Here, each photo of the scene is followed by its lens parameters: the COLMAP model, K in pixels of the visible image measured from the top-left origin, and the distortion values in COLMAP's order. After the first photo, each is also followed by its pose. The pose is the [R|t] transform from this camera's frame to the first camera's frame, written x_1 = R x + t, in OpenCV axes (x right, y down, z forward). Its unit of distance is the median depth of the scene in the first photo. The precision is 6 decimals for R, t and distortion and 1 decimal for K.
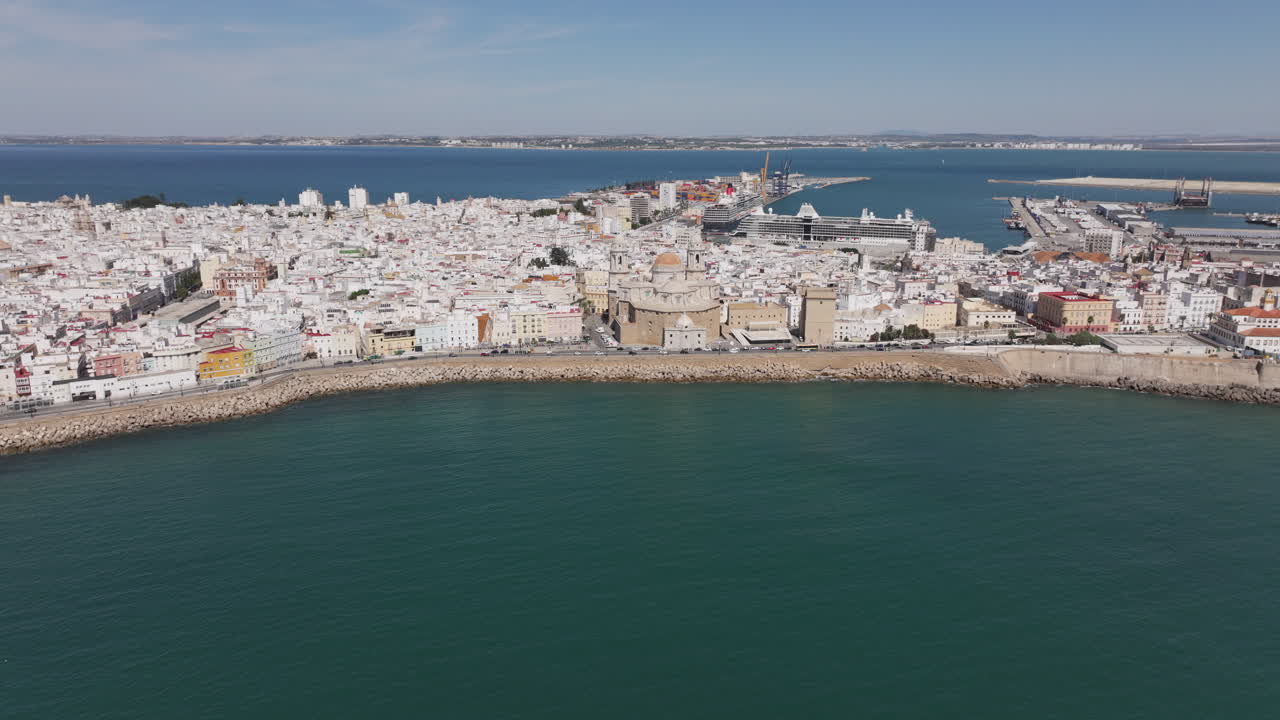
lens RADIAL K [[872.4, 0, 640.0], [0, 872.4, 360.0], [0, 0, 1]] dist [0.006162, 0.001005]
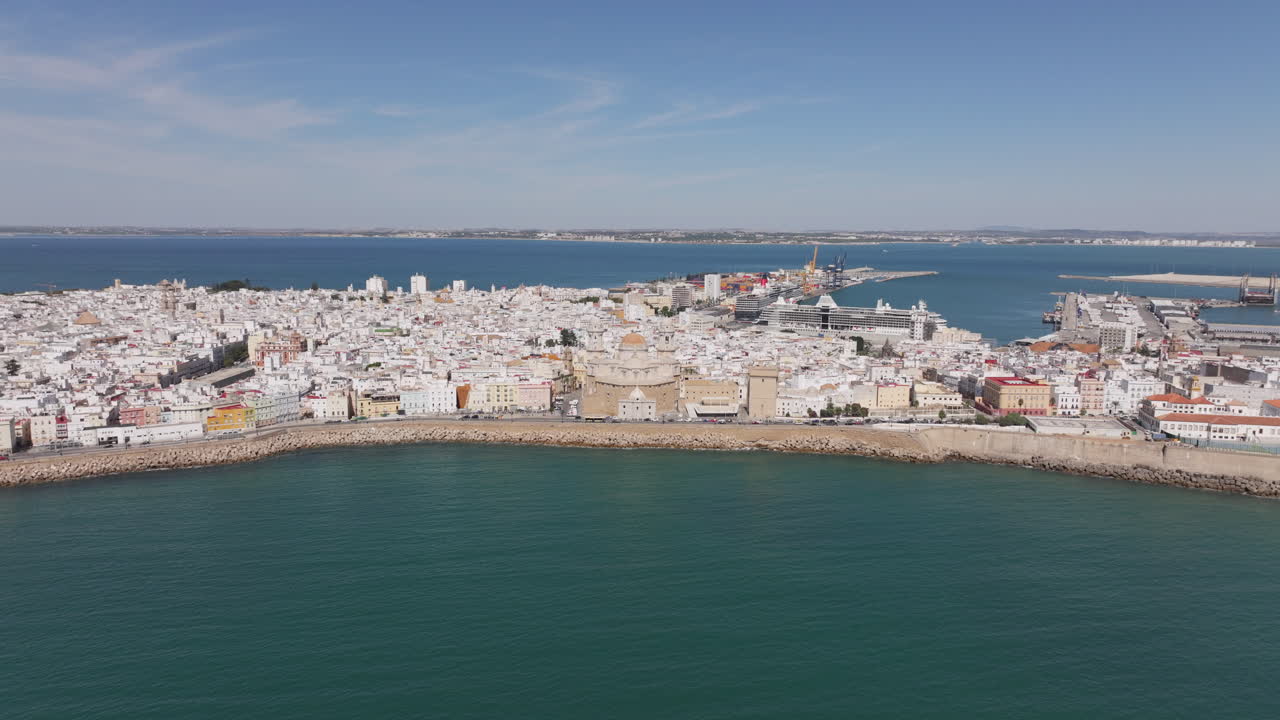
lens RADIAL K [[872.4, 0, 640.0], [0, 872.4, 360.0], [0, 0, 1]] dist [0.006162, 0.001005]
pose [[0.994376, 0.020540, -0.103895, 0.158067], [-0.031154, 0.994338, -0.101593, 0.023167], [0.101220, 0.104259, 0.989386, -0.090434]]
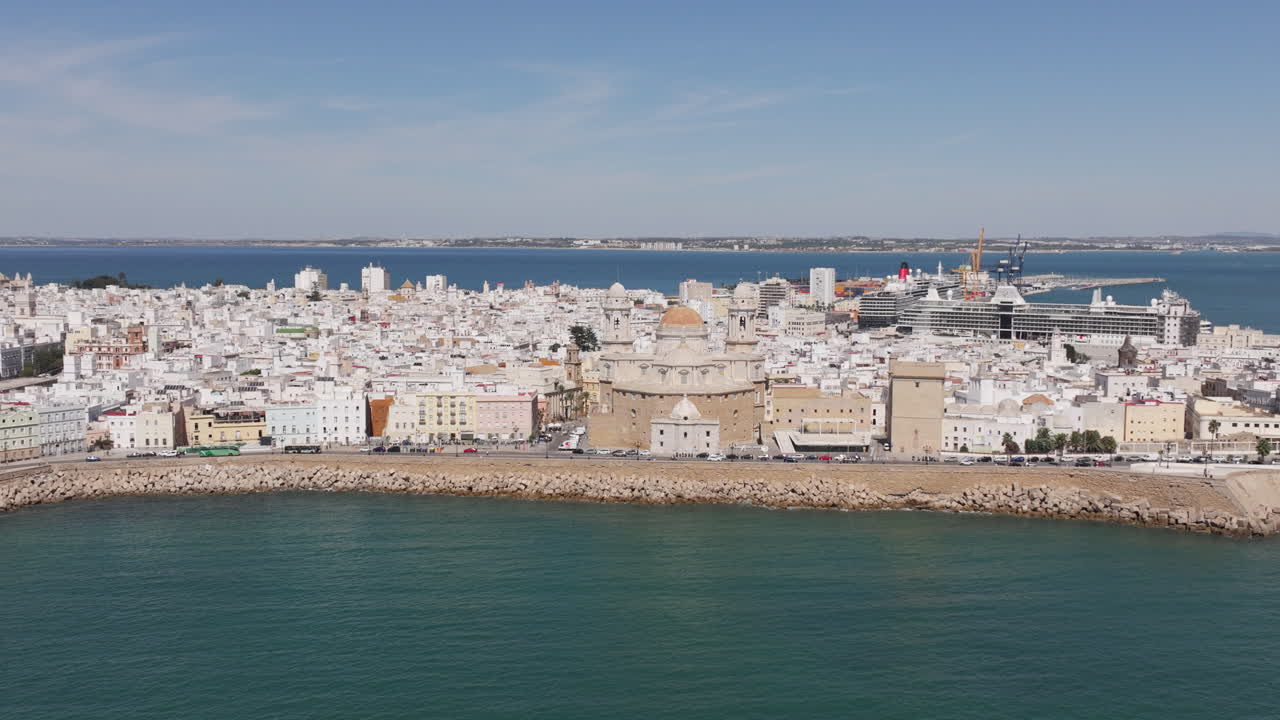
lens RADIAL K [[1230.5, 0, 640.0], [0, 1230.5, 360.0], [0, 0, 1]] dist [0.007634, -0.003519]
pose [[0.985600, 0.016933, -0.168241, 0.153410], [-0.042251, 0.988074, -0.148069, 0.046475], [0.163728, 0.153045, 0.974562, 0.146232]]
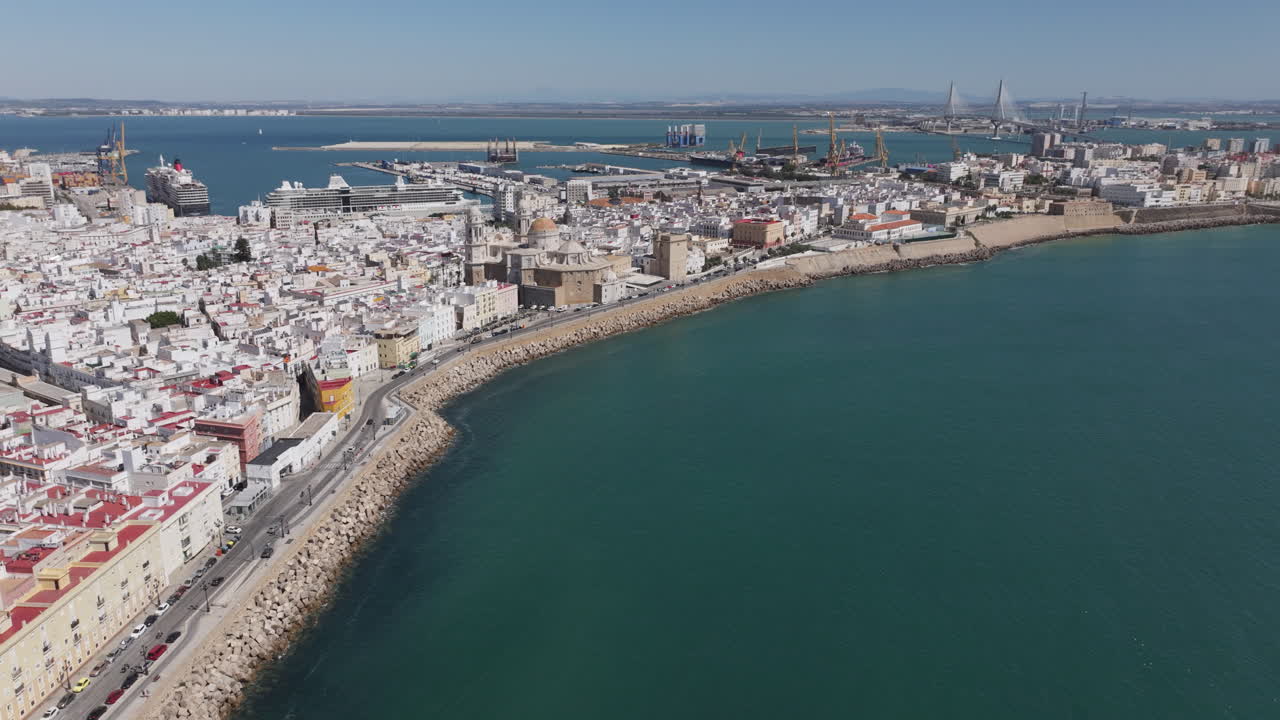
lens RADIAL K [[911.5, 0, 640.0], [0, 911.5, 360.0], [0, 0, 1]] dist [-0.003717, -0.001849]
pose [[0.634542, -0.210268, 0.743736, -0.747114], [0.191181, 0.975079, 0.112561, -0.058694], [-0.748870, 0.070764, 0.658928, 0.213080]]
